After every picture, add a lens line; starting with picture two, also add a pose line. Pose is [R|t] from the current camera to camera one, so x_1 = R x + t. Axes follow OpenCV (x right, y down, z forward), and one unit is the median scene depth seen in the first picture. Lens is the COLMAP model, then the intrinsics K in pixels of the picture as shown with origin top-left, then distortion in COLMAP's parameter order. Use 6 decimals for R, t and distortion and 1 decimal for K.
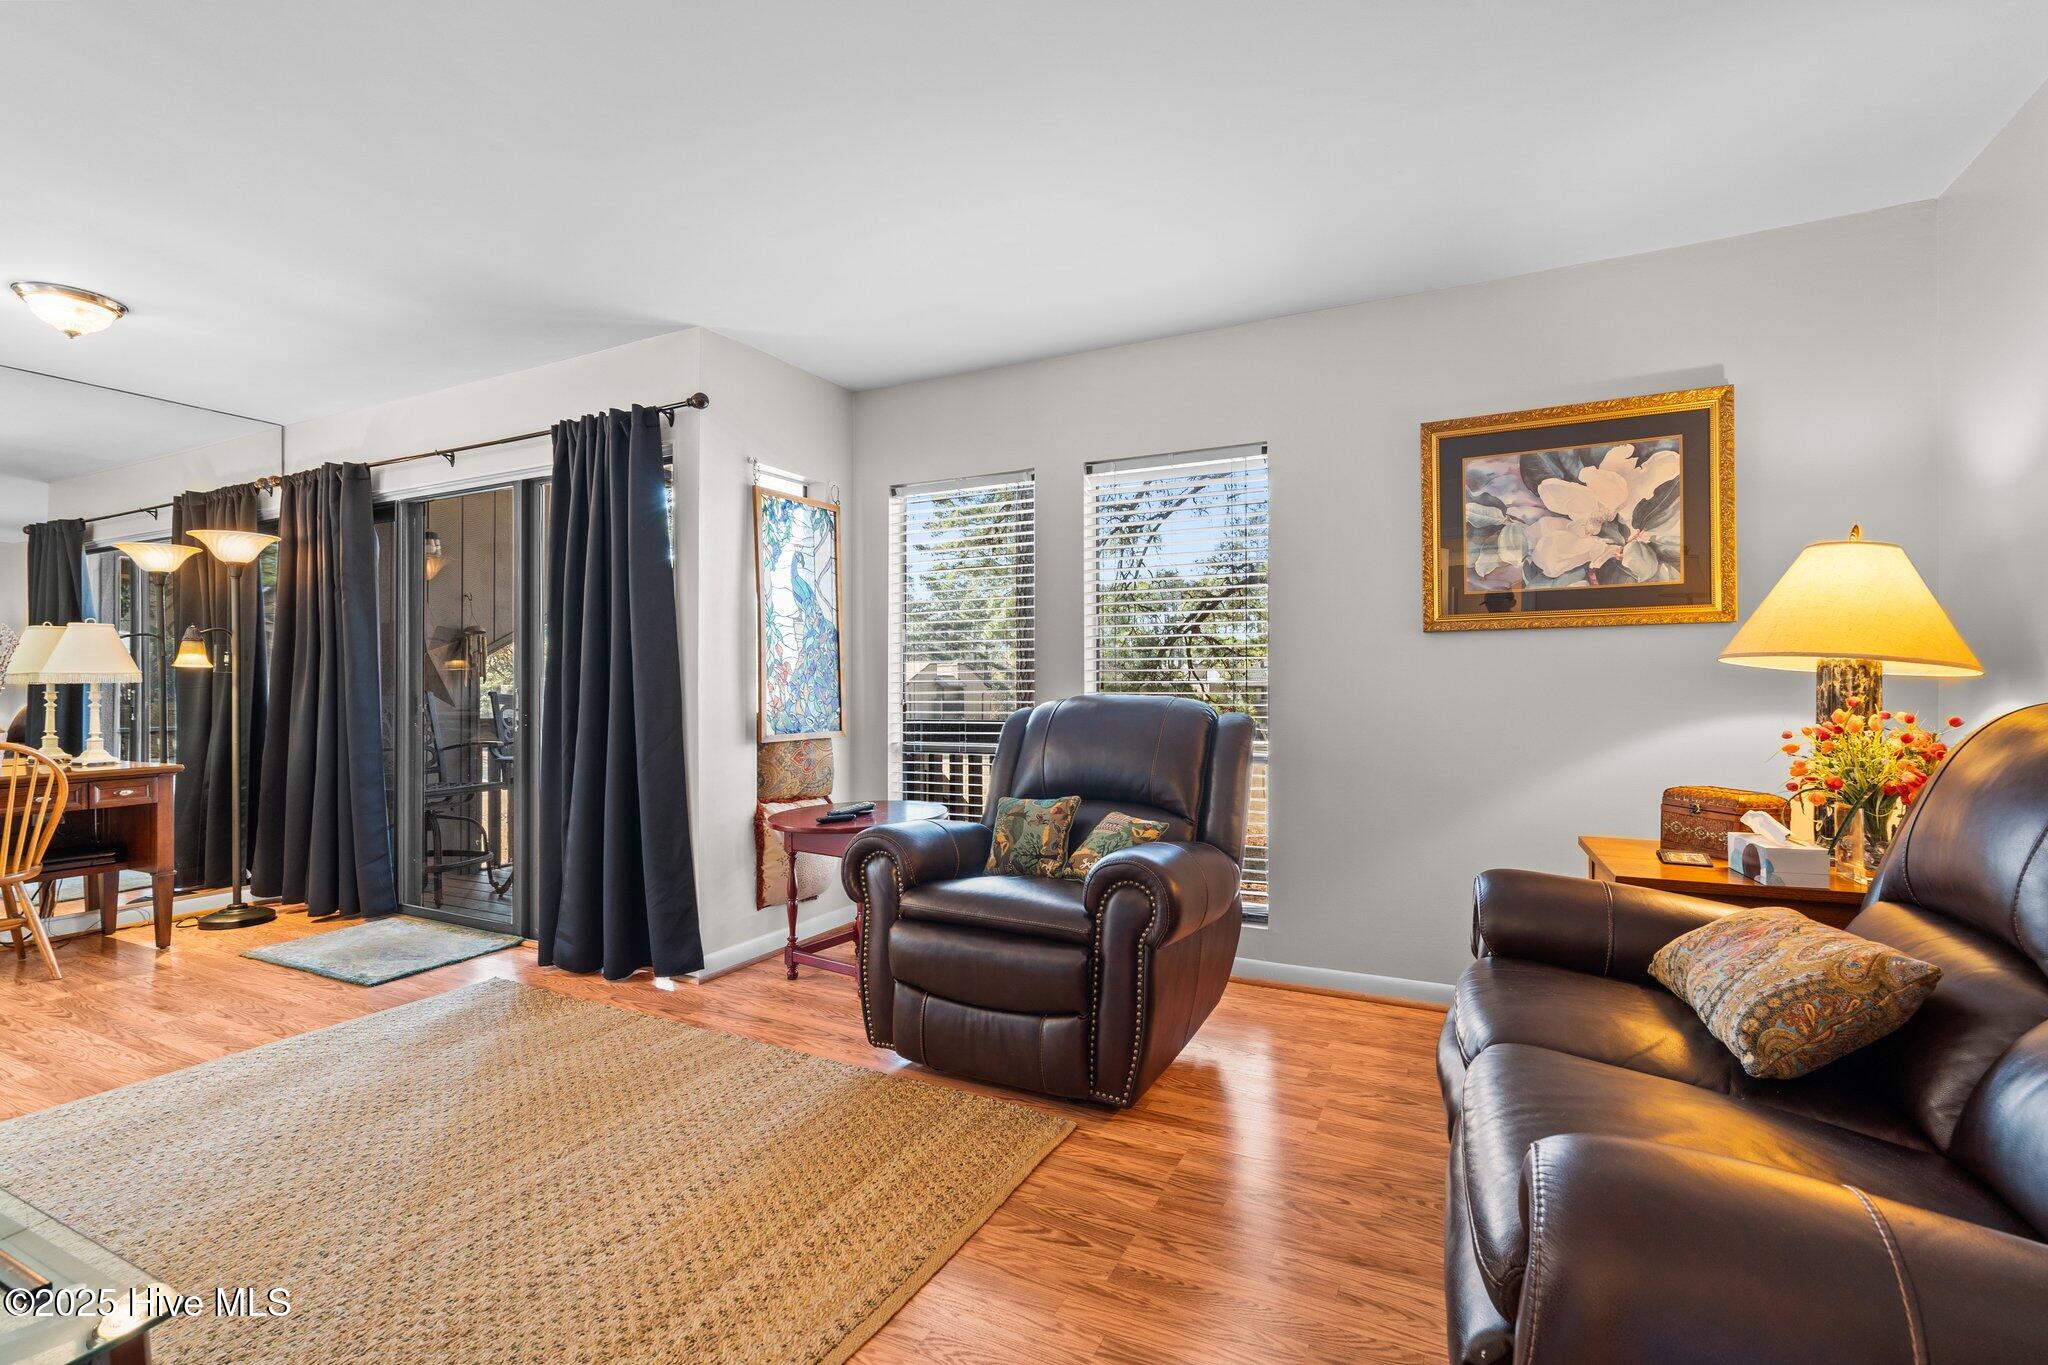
lens RADIAL K [[926.7, 0, 1026.5], [0, 926.7, 683.1], [0, 0, 1]] dist [-0.006783, 0.003227]
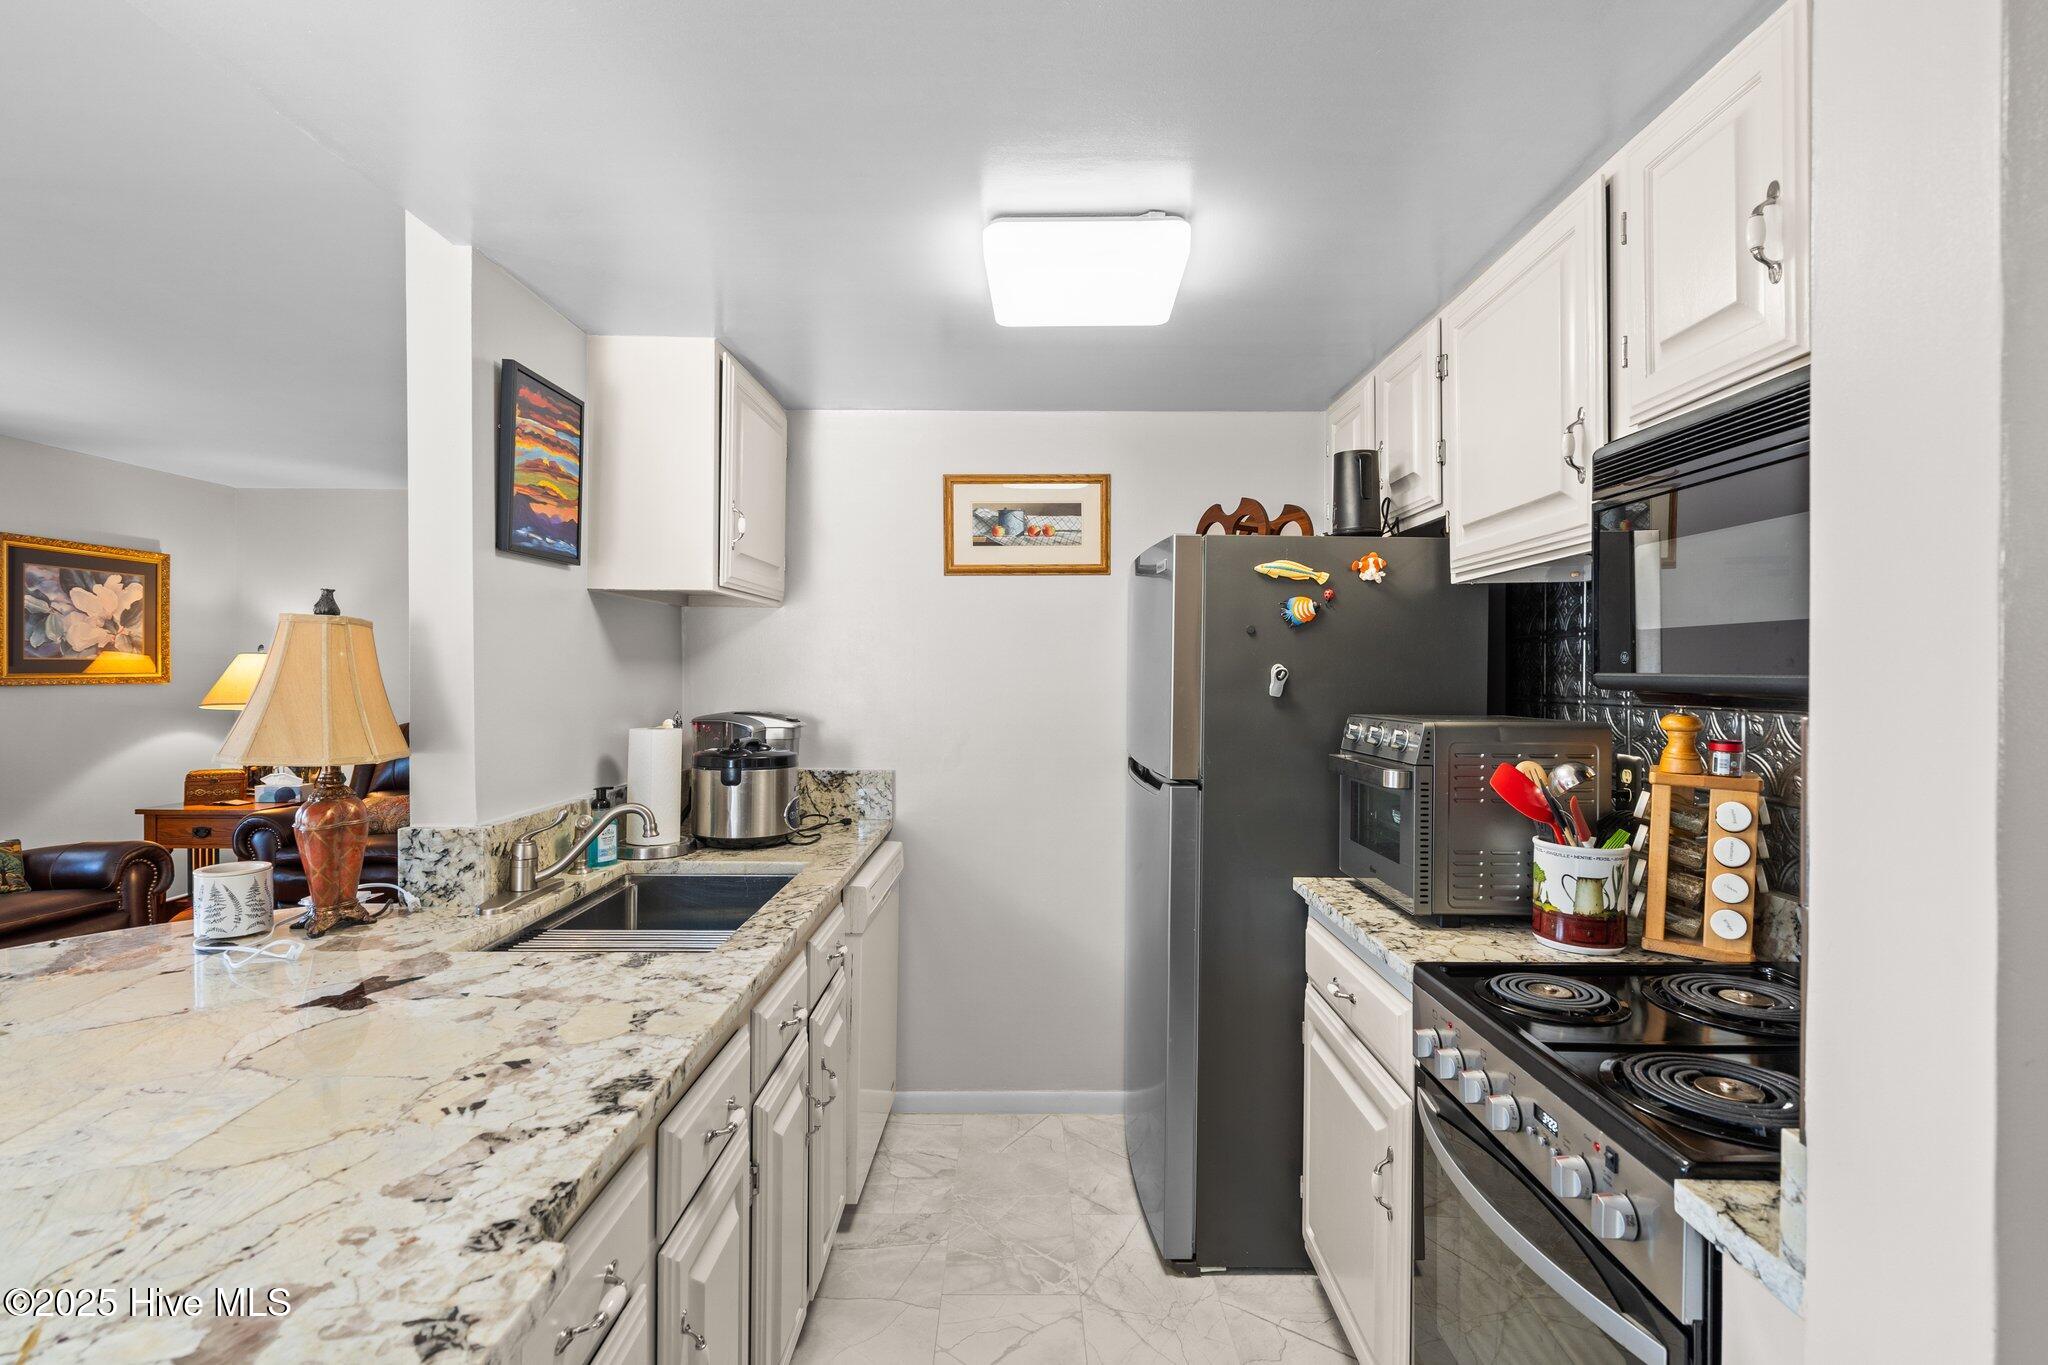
lens RADIAL K [[926.7, 0, 1022.8], [0, 926.7, 678.2], [0, 0, 1]] dist [-0.006783, 0.003227]
pose [[-0.451919, -0.003405, 0.892052, -1.329710], [-0.007640, 0.999971, -0.000053, -0.071323], [-0.892026, -0.006839, -0.451932, 0.251125]]
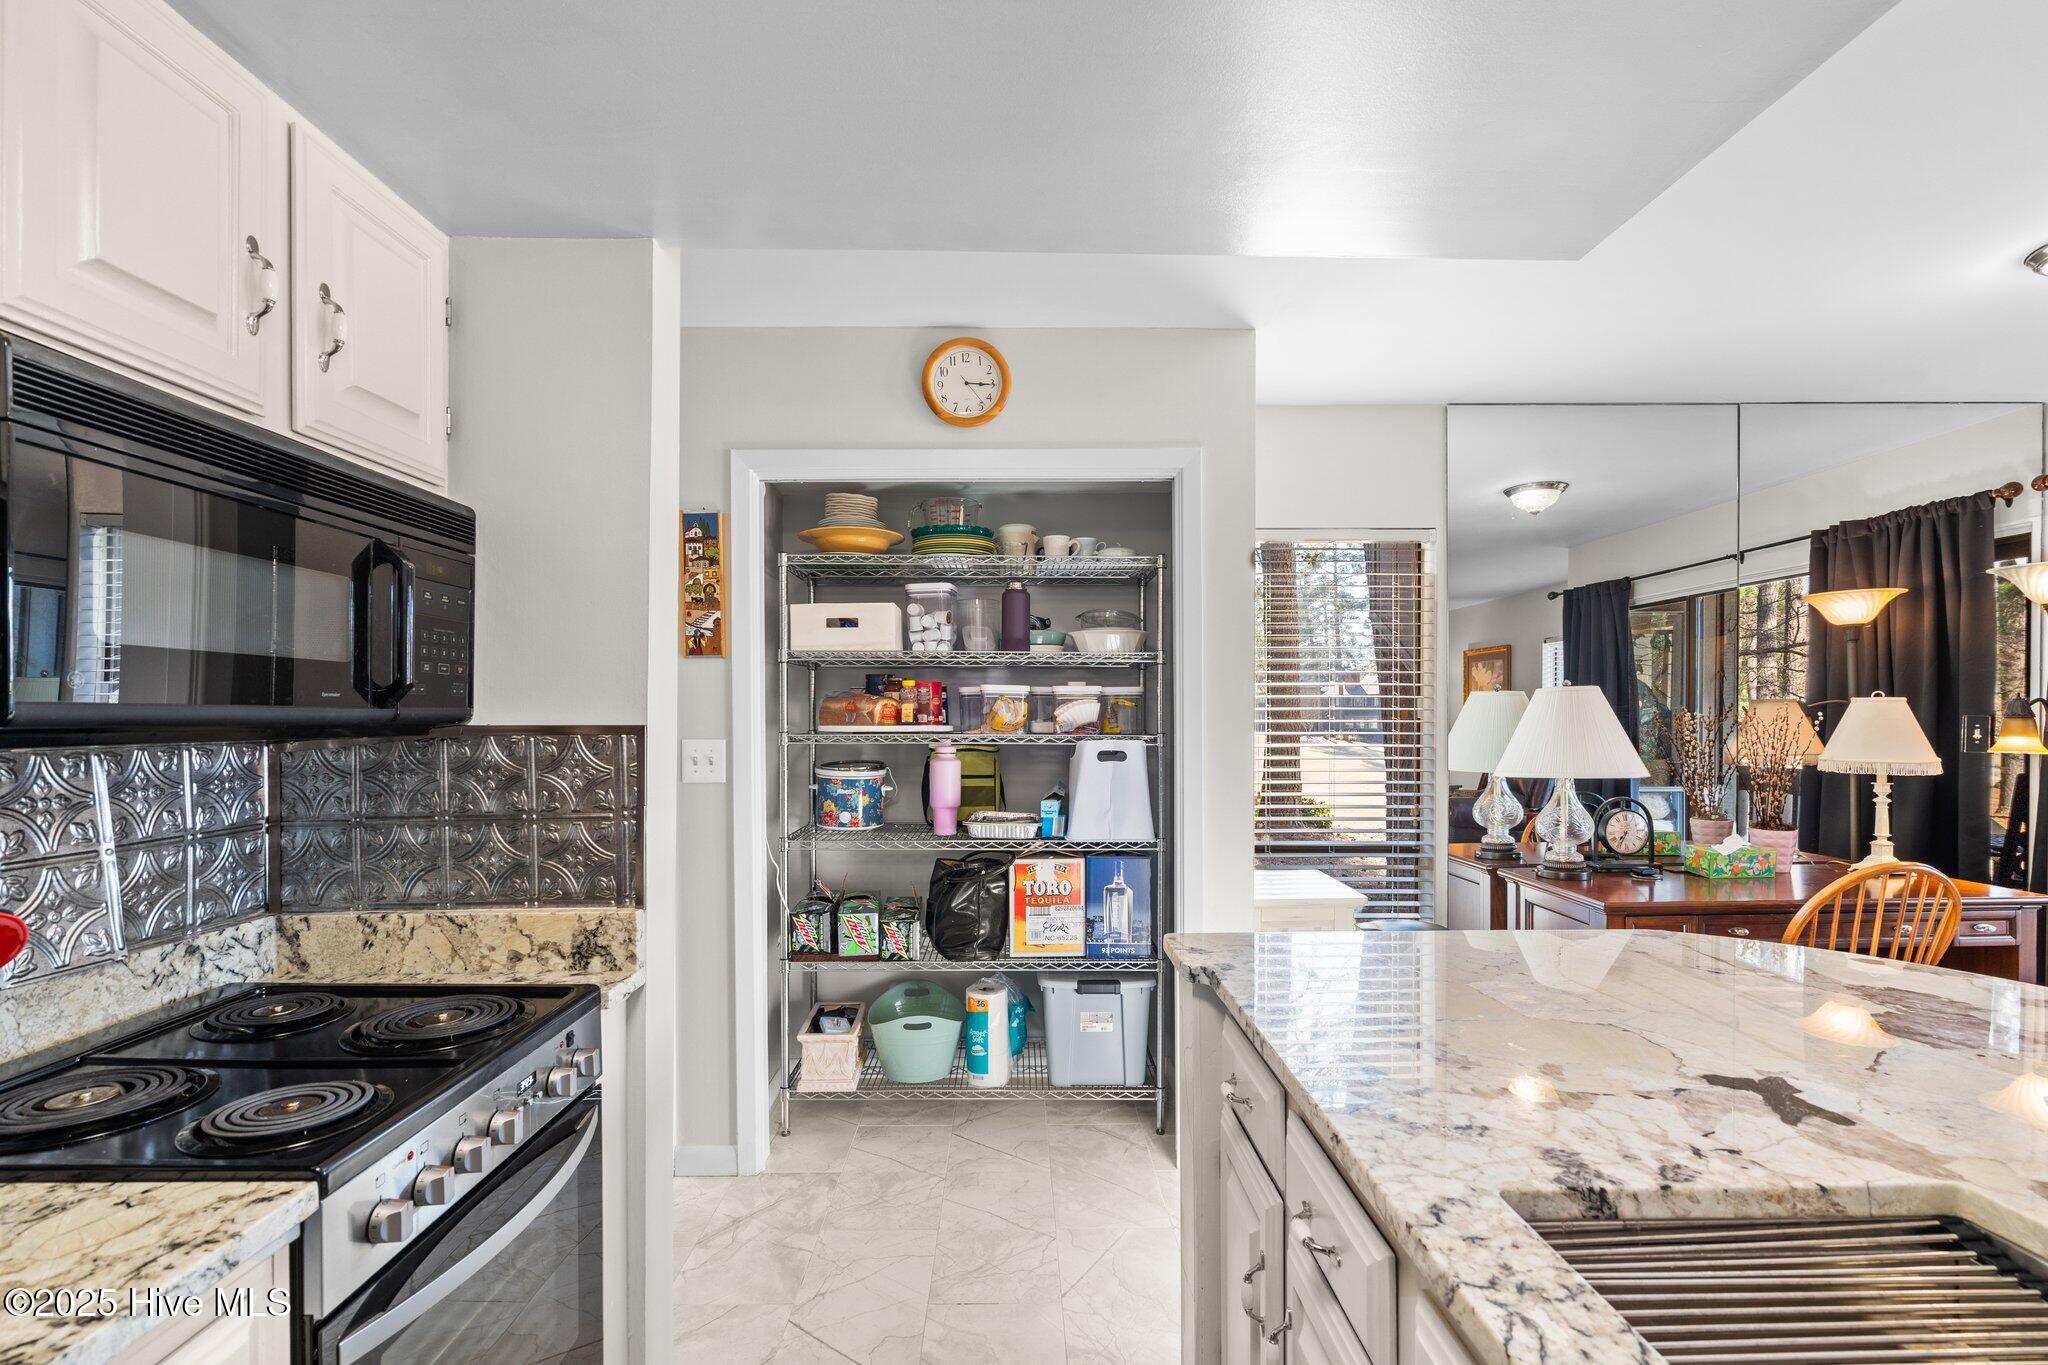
lens RADIAL K [[926.7, 0, 1020.9], [0, 926.7, 724.3], [0, 0, 1]] dist [-0.006783, 0.003227]
pose [[0.454833, 0.012572, -0.890488, -0.730478], [0.007914, 0.999804, 0.018157, -0.071767], [0.890541, -0.015305, 0.454645, -0.032171]]
